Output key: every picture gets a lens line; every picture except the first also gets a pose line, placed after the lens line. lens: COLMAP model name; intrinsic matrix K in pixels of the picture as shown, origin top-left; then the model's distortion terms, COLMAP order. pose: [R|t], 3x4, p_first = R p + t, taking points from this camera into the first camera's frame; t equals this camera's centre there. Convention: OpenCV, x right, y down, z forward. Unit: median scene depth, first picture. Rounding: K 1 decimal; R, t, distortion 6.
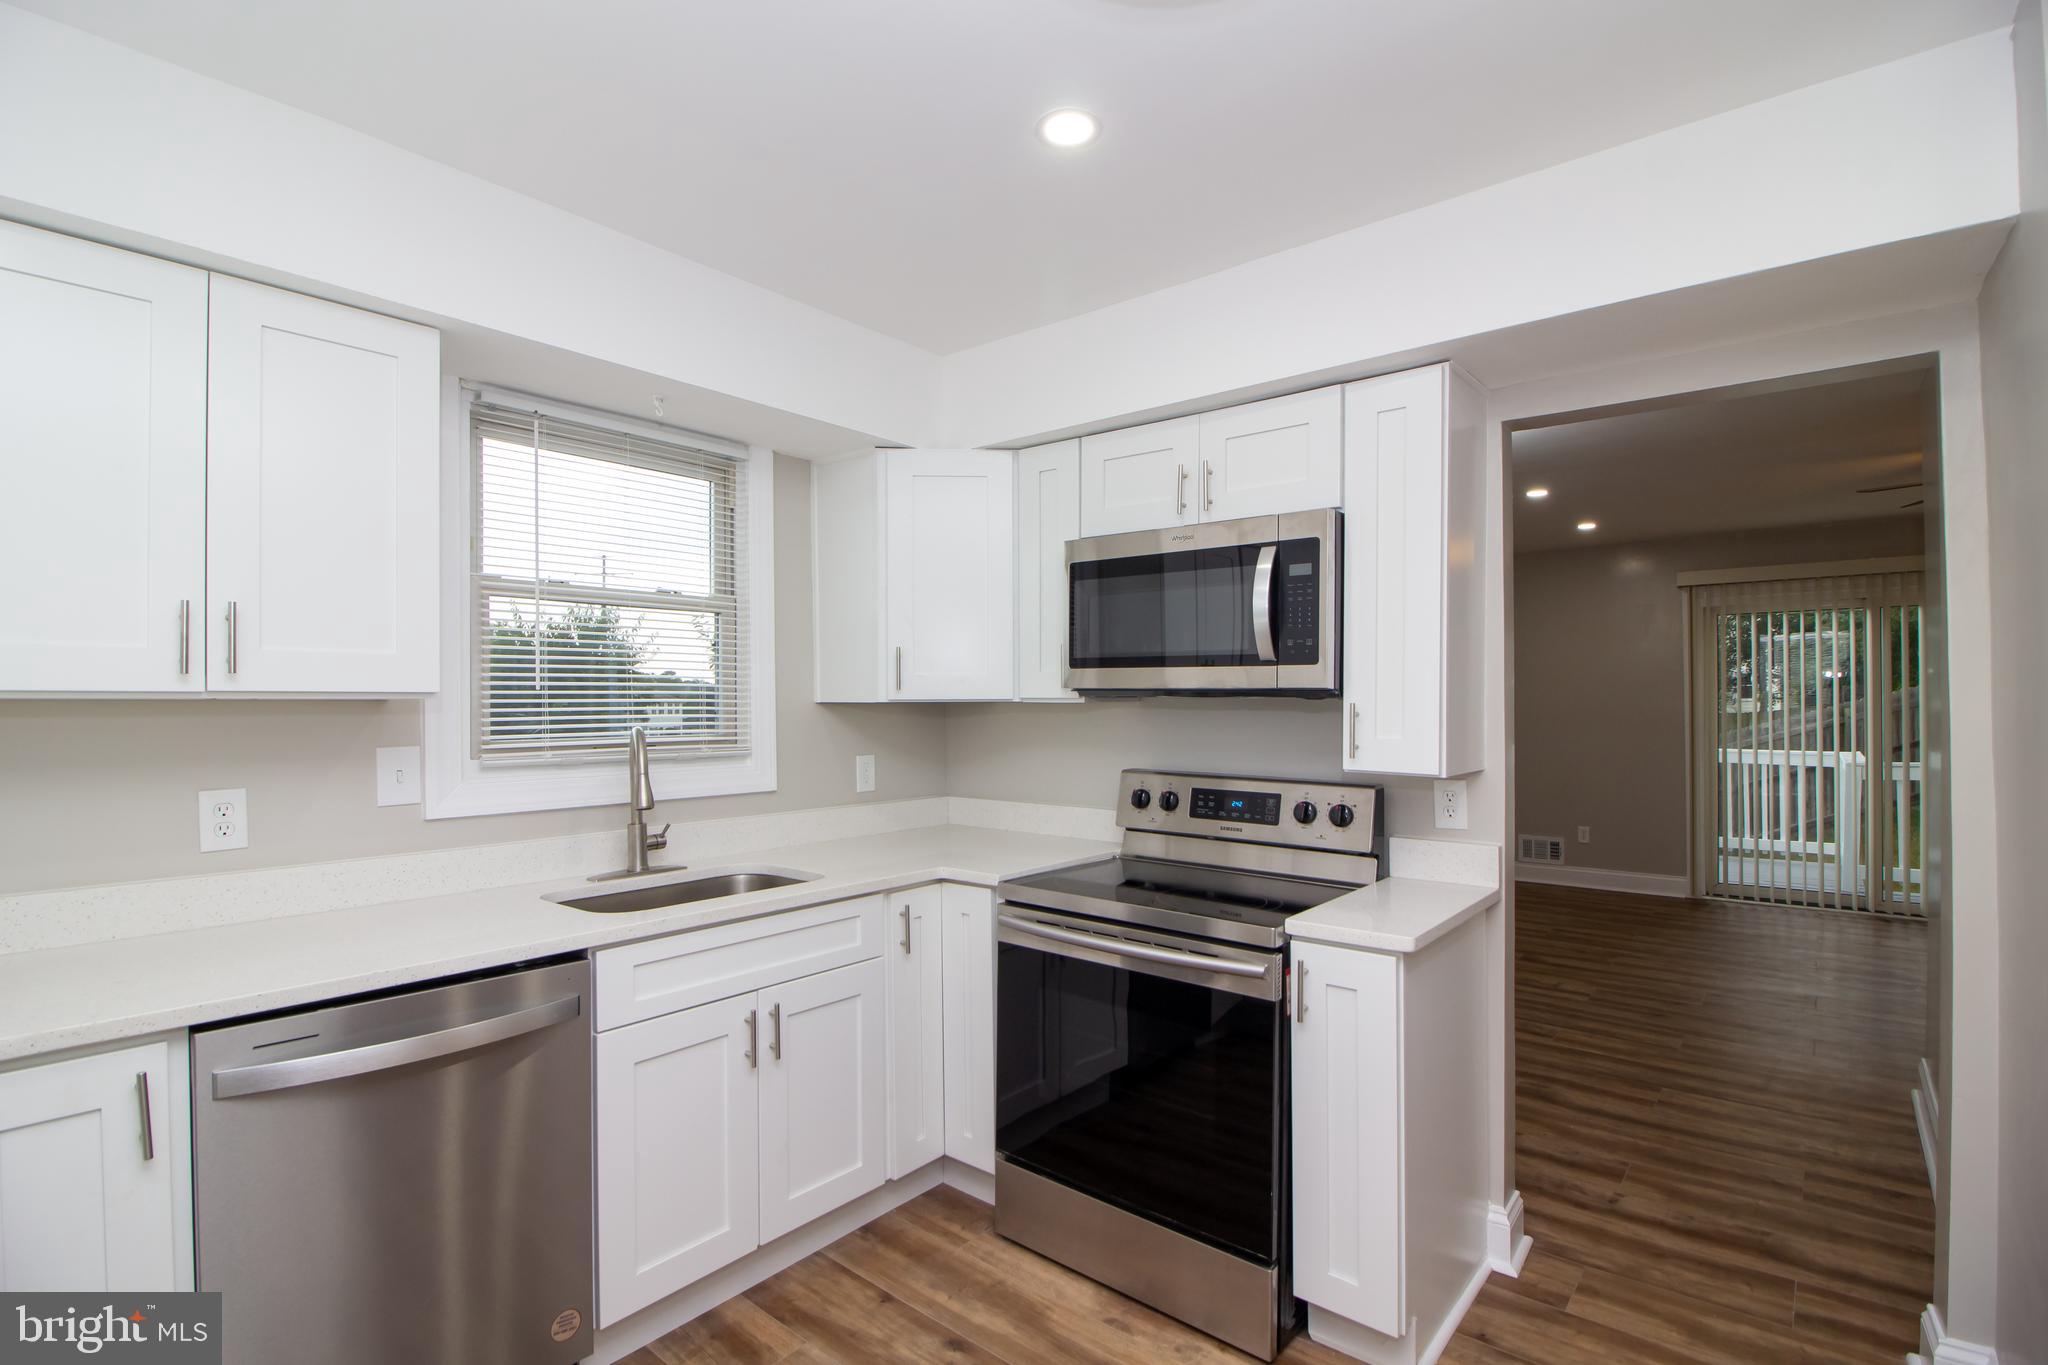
lens RADIAL K [[994.2, 0, 1076.9], [0, 994.2, 695.7], [0, 0, 1]] dist [-0.008504, -0.010364]
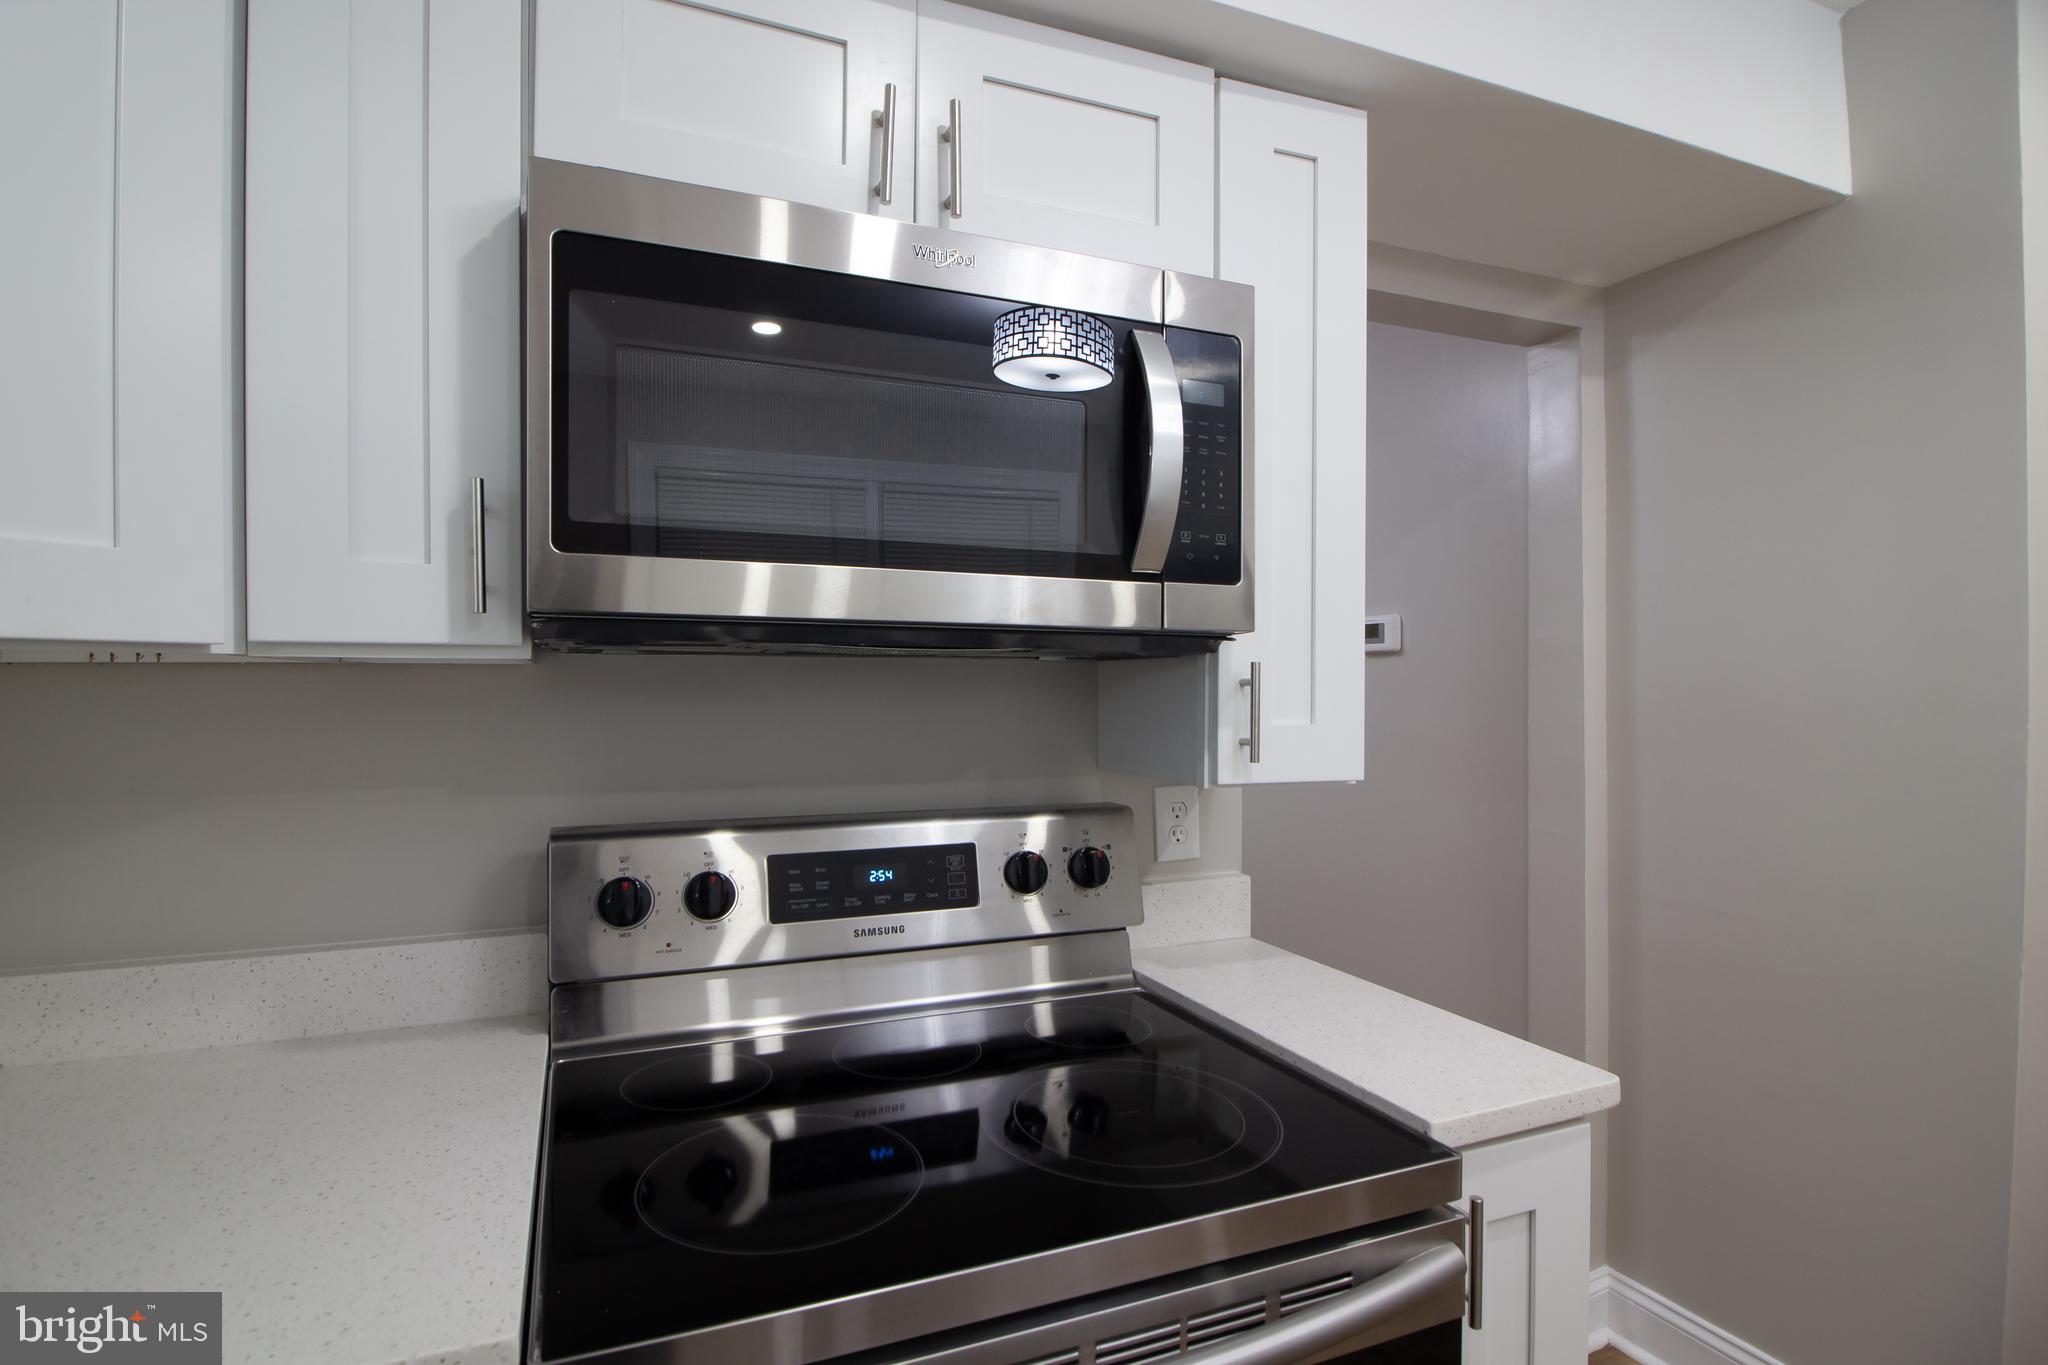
lens RADIAL K [[994.2, 0, 1030.3], [0, 994.2, 688.7], [0, 0, 1]] dist [-0.008504, -0.010364]
pose [[0.495697, -0.008551, 0.868454, -0.214902], [-0.003337, 0.999925, 0.011750, 0.013781], [-0.868489, -0.008723, 0.495631, 0.704584]]
